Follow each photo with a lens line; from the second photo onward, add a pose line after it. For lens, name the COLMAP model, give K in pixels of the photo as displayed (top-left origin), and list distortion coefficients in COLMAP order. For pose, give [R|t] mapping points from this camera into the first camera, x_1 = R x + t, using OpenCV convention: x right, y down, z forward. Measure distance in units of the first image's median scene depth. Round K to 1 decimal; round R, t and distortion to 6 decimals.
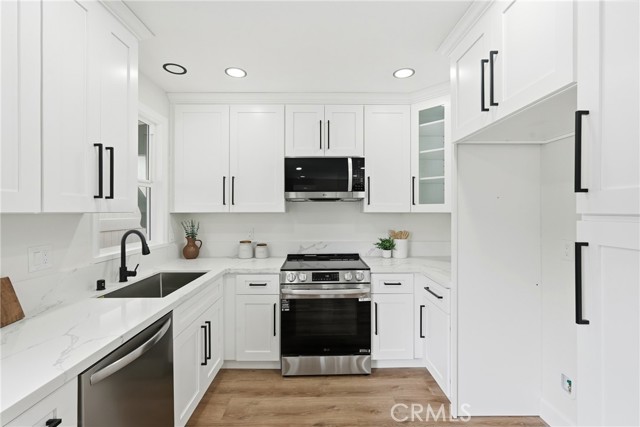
lens RADIAL K [[283.3, 0, 319.0], [0, 283.3, 211.8], [0, 0, 1]] dist [0.000492, 0.000829]
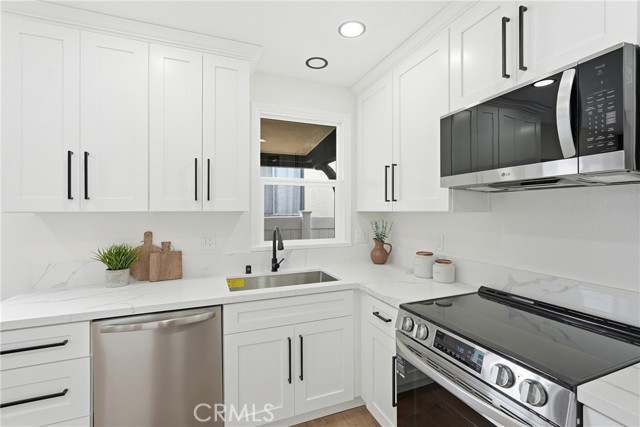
lens RADIAL K [[289.7, 0, 319.3], [0, 289.7, 208.7], [0, 0, 1]] dist [0.000136, 0.000172]
pose [[0.358358, -0.004840, -0.933572, 0.345871], [0.000753, 0.999988, -0.004895, -0.001441], [0.933584, 0.001051, 0.358357, 0.543509]]
